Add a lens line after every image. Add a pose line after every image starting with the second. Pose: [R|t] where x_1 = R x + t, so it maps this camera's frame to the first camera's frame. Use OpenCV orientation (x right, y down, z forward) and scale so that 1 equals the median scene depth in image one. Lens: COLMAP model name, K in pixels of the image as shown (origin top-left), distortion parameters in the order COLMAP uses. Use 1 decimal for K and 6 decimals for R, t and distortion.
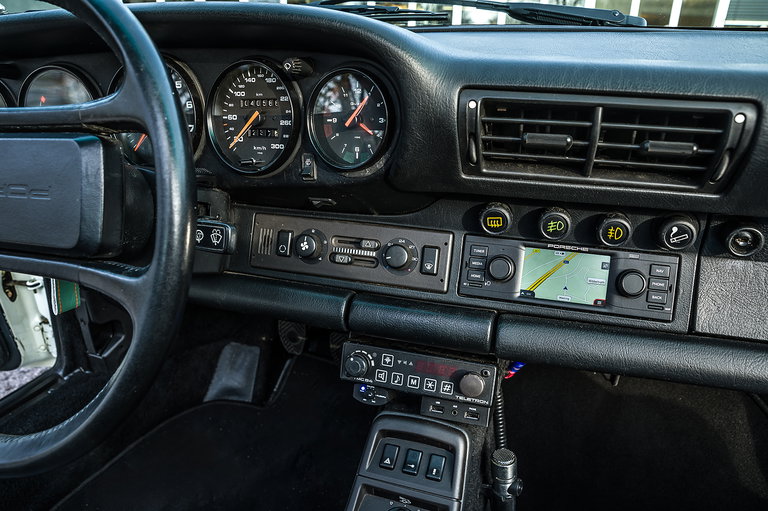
lens RADIAL K [[512.8, 0, 384.0], [0, 512.8, 255.5], [0, 0, 1]] dist [-0.147398, 0.100958]
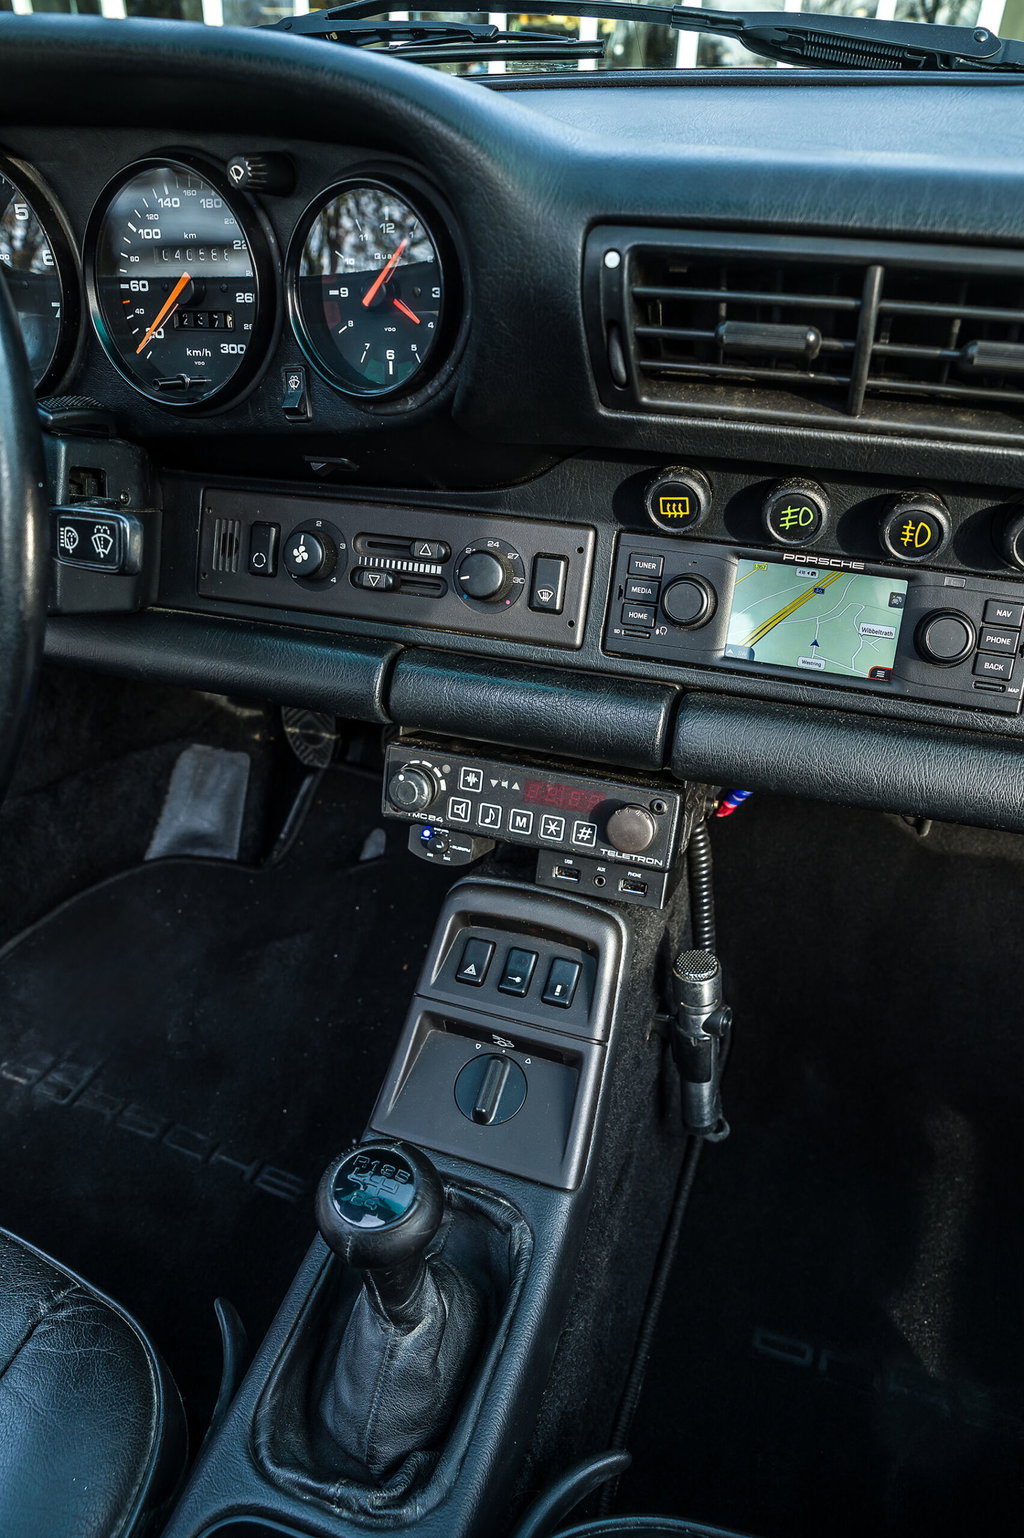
lens RADIAL K [[1026.9, 0, 524.4], [0, 1026.9, 773.8], [0, 0, 1]] dist [-0.147398, 0.100958]
pose [[0.999987, 0.004528, -0.002530, 0.070063], [-0.003937, 0.980173, 0.198103, -0.005785], [0.003376, -0.198091, 0.980178, -0.012802]]
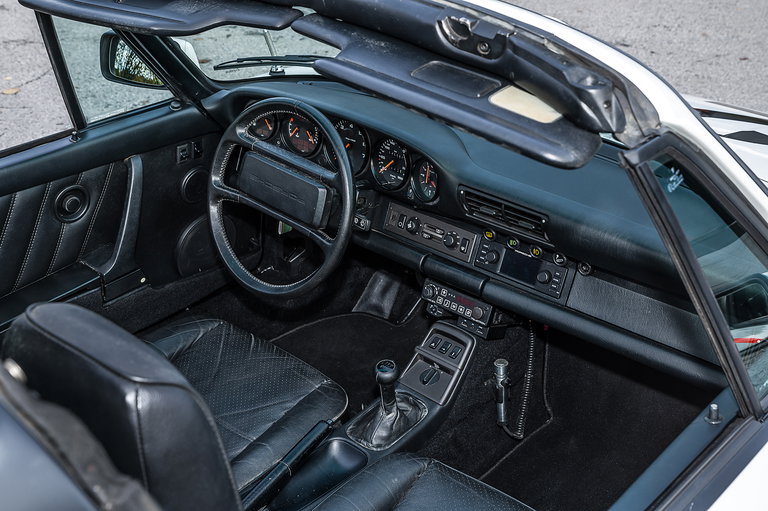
lens RADIAL K [[1025.9, 0, 384.0], [0, 1025.9, 255.5], [0, 0, 1]] dist [0.035121, 0.044068]
pose [[0.920173, 0.194621, -0.339713, 1.171200], [-0.153580, 0.977579, 0.144057, -0.482366], [0.360133, -0.080384, 0.929431, -2.843544]]
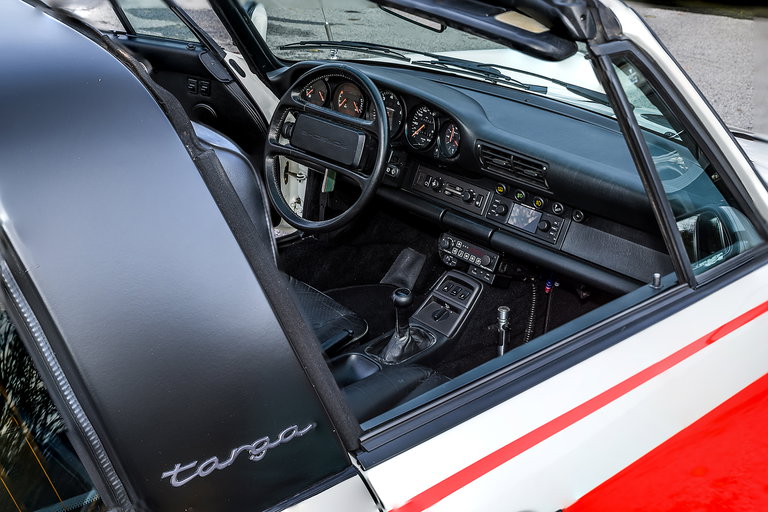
lens RADIAL K [[1031.6, 0, 384.0], [0, 1031.6, 256.0], [0, 0, 1]] dist [0.076581, 0.003460]
pose [[0.886260, 0.239071, -0.396722, 1.630576], [-0.232841, 0.970367, 0.064601, 0.050319], [0.400411, 0.035120, 0.915663, -3.465012]]
